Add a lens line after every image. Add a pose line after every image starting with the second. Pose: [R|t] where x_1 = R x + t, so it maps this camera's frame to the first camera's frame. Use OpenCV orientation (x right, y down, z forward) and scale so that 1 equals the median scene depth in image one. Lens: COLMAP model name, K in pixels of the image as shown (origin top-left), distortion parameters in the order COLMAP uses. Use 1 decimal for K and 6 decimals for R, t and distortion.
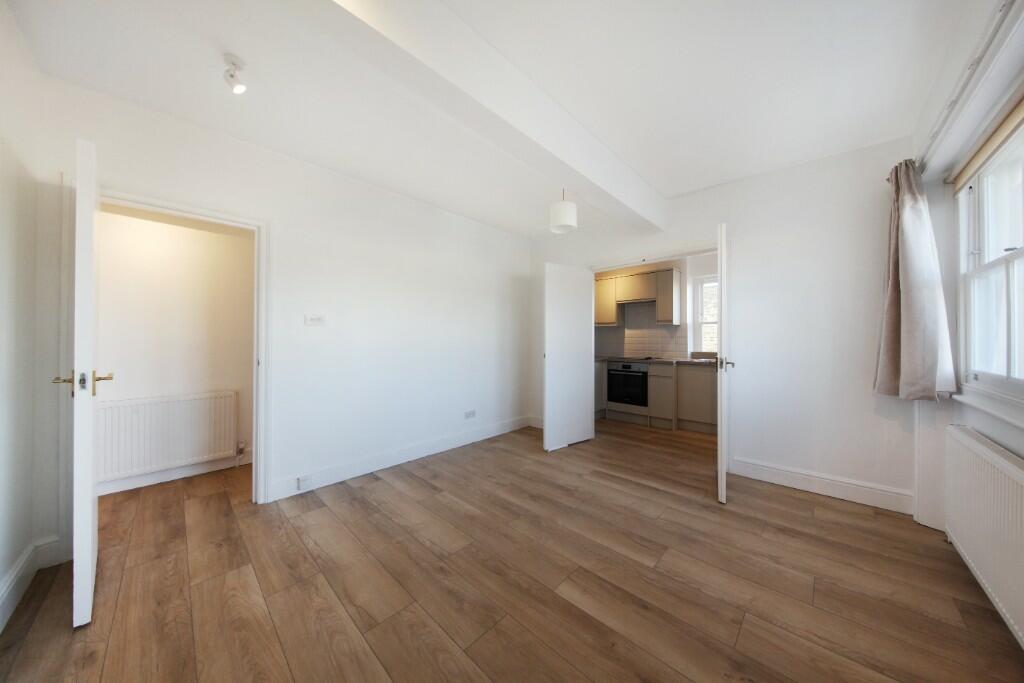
lens RADIAL K [[325.7, 0, 512.0], [0, 325.7, 341.5], [0, 0, 1]] dist [0.000265, 0.000008]
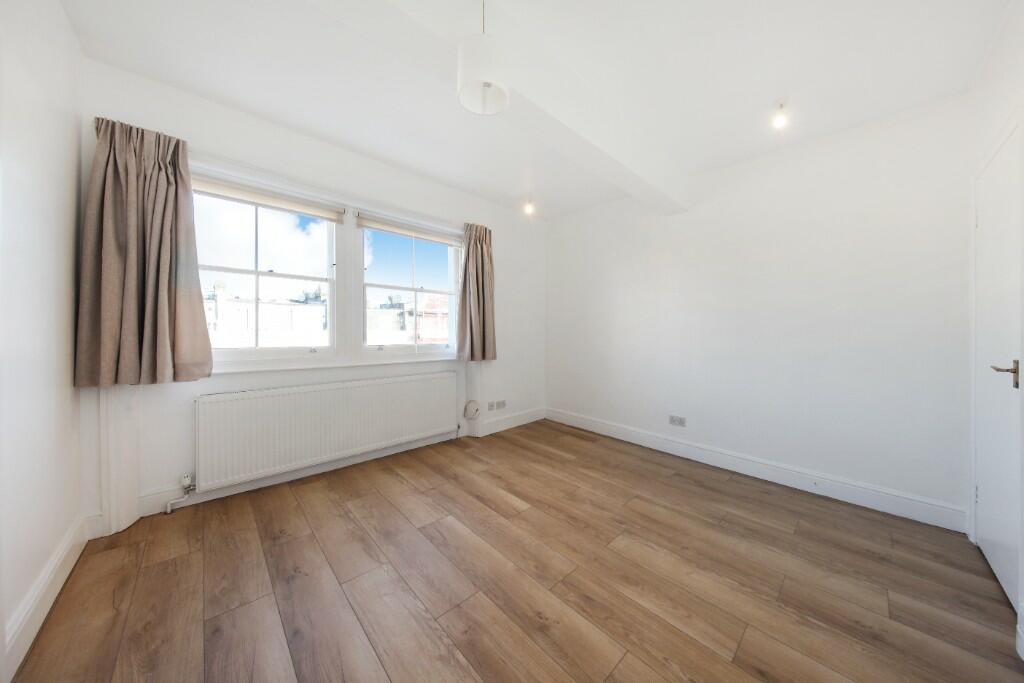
lens RADIAL K [[325.7, 0, 512.0], [0, 325.7, 341.5], [0, 0, 1]] dist [0.000265, 0.000008]
pose [[-0.998600, -0.013739, 0.051076, 0.129840], [-0.011551, 0.999013, 0.042887, -0.030036], [-0.051615, 0.042237, -0.997773, 2.065355]]
